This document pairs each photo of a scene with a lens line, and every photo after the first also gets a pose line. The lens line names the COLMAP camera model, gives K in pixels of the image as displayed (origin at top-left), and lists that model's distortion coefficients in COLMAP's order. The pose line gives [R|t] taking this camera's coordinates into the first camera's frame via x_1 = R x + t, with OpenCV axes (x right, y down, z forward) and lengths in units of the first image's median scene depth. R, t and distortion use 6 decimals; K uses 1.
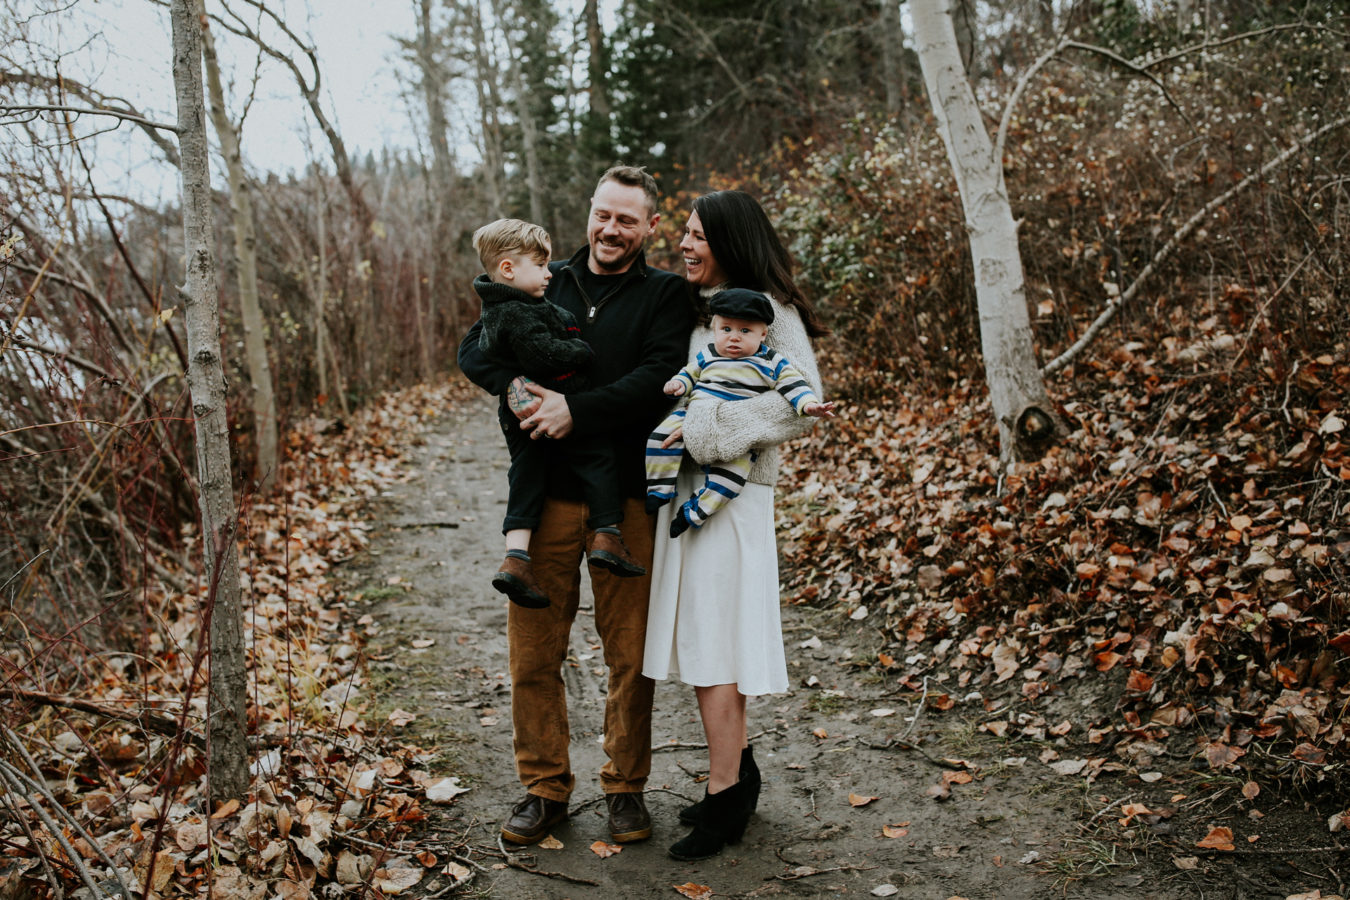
lens RADIAL K [[1423.9, 0, 667.1], [0, 1423.9, 455.7], [0, 0, 1]] dist [-0.007782, 0.000000]
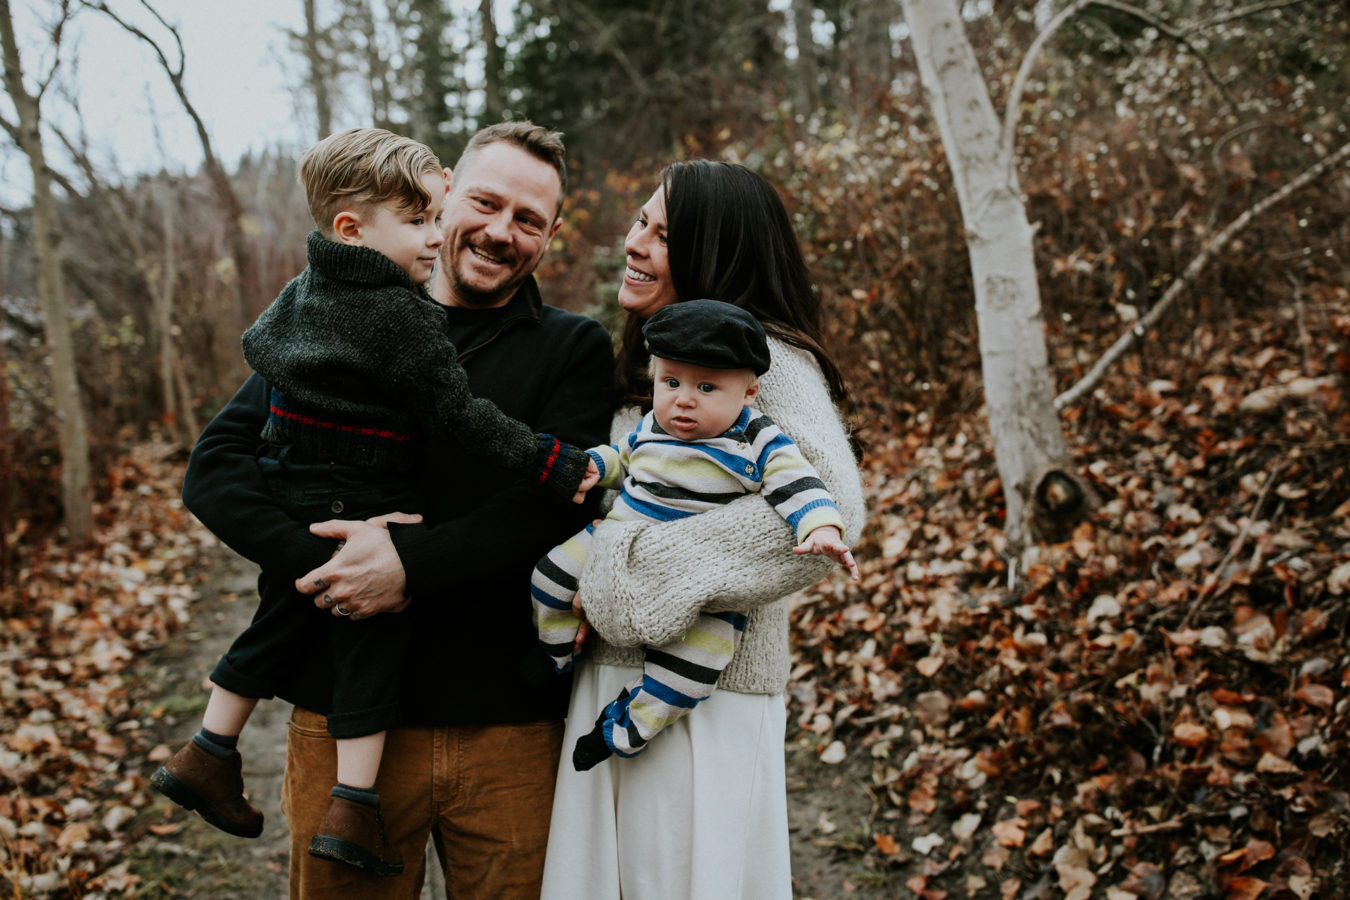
lens RADIAL K [[1423.9, 0, 681.9], [0, 1423.9, 448.8], [0, 0, 1]] dist [-0.007782, 0.000000]
pose [[0.996414, 0.002832, 0.084564, -0.005834], [-0.002326, 0.999979, -0.006081, -0.039738], [-0.084579, 0.005862, 0.996400, 0.252474]]
